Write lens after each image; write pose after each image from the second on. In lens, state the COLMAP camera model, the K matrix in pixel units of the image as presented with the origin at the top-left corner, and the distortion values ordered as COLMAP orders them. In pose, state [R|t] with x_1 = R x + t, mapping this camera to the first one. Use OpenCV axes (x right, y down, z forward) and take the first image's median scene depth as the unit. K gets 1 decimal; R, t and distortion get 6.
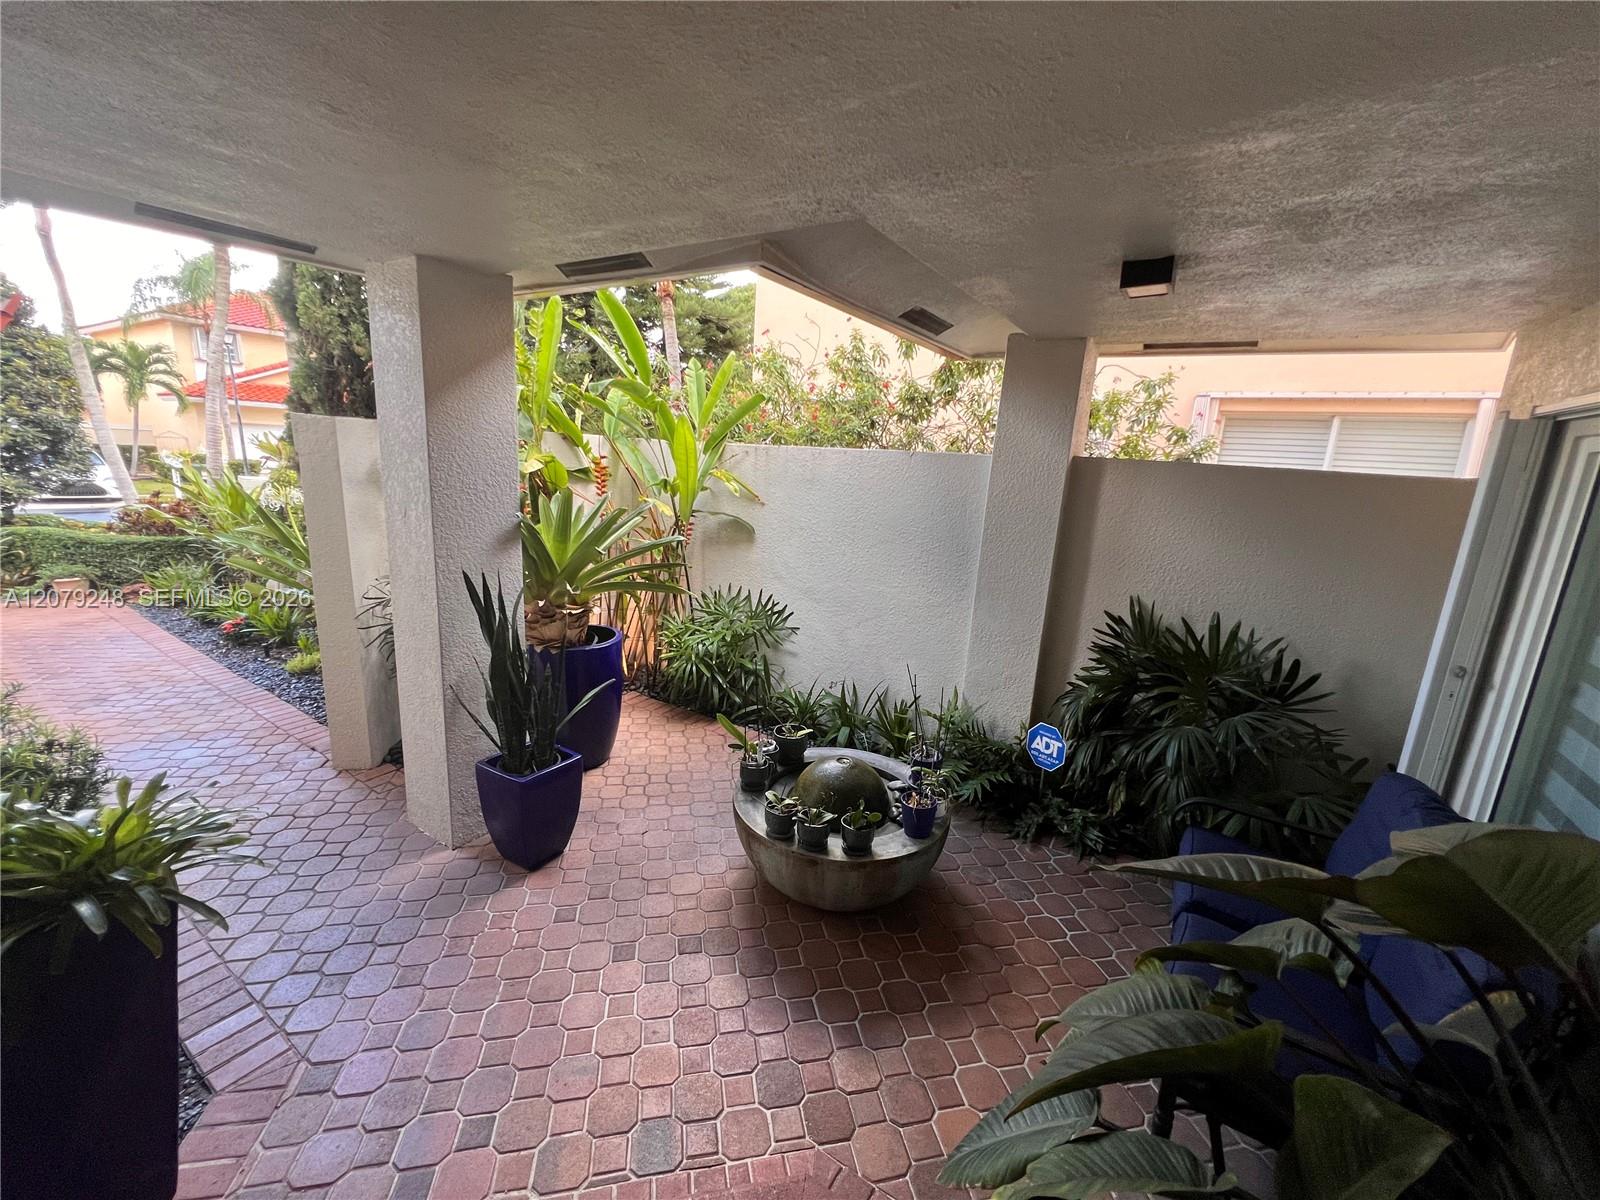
lens RADIAL K [[645.5, 0, 798.2], [0, 645.5, 594.2], [0, 0, 1]] dist [0.000224, 0.000213]
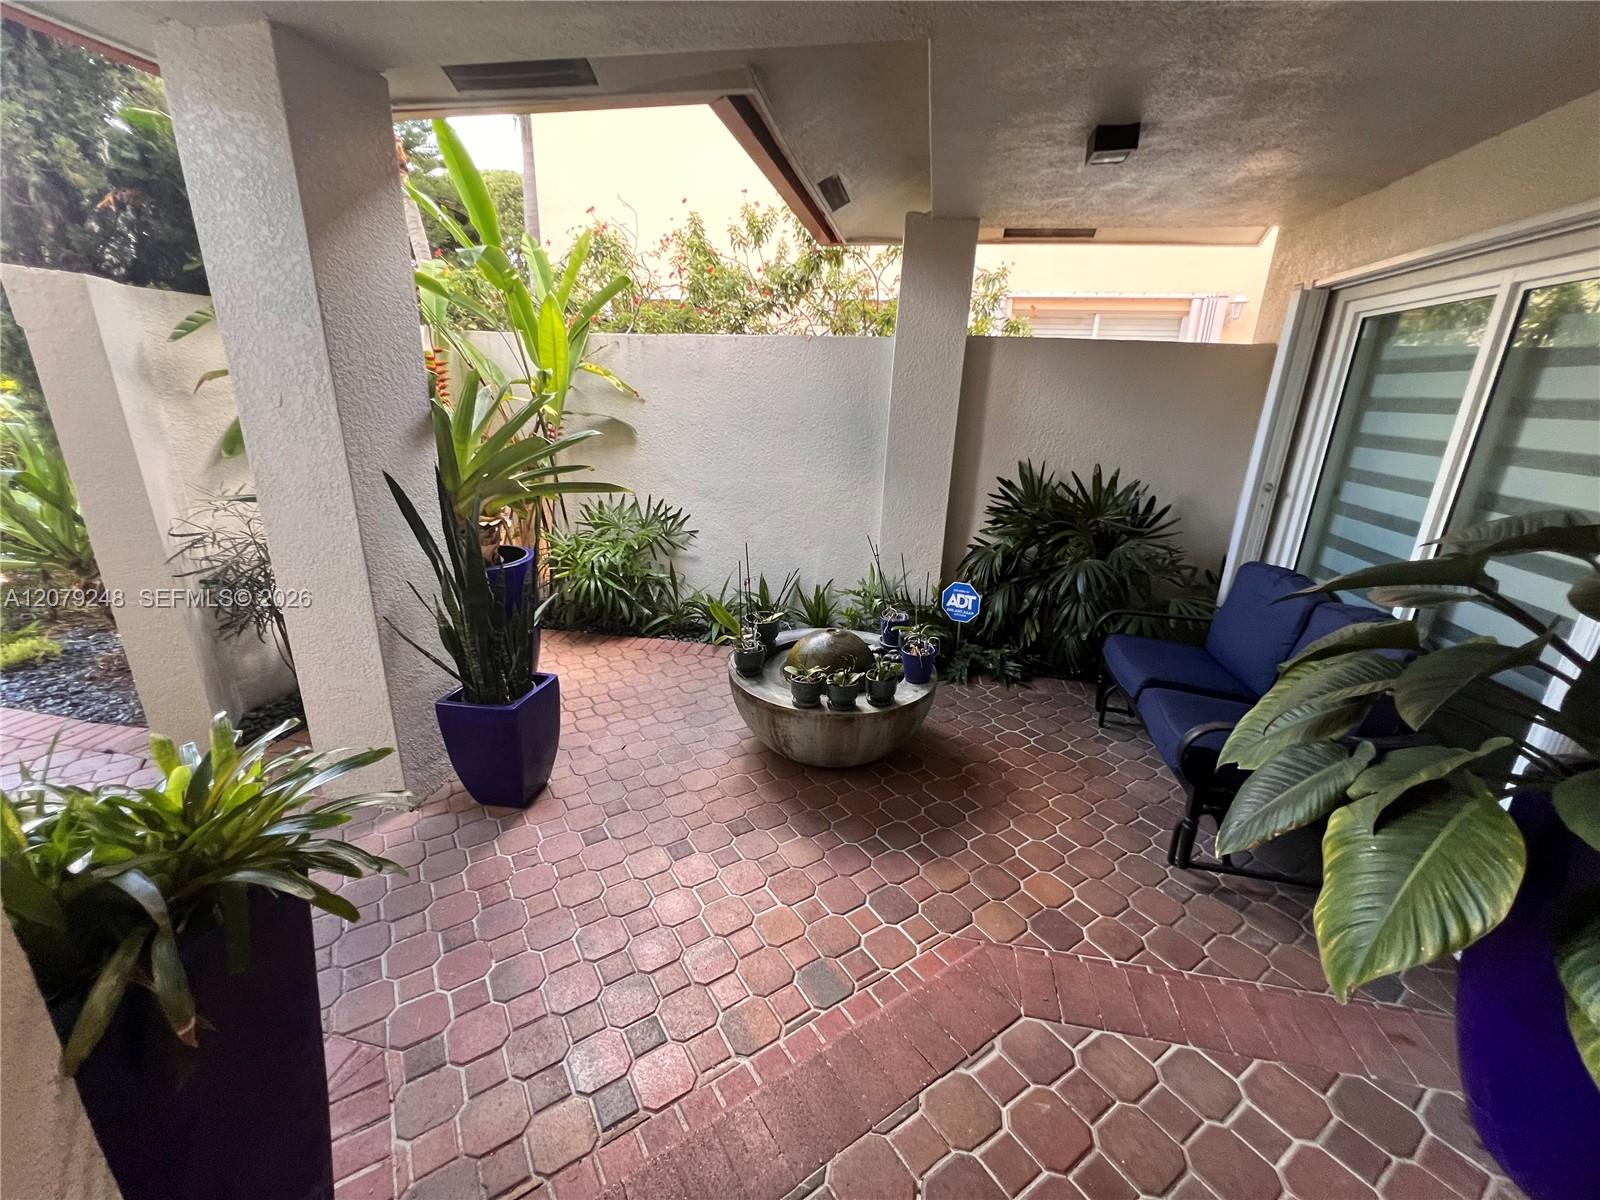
lens RADIAL K [[645.5, 0, 798.2], [0, 645.5, 594.2], [0, 0, 1]] dist [0.000224, 0.000213]
pose [[0.929726, -0.137735, 0.341524, -0.293428], [0.098920, 0.986743, 0.128659, 0.053227], [-0.354717, -0.085834, 0.931026, 0.053271]]
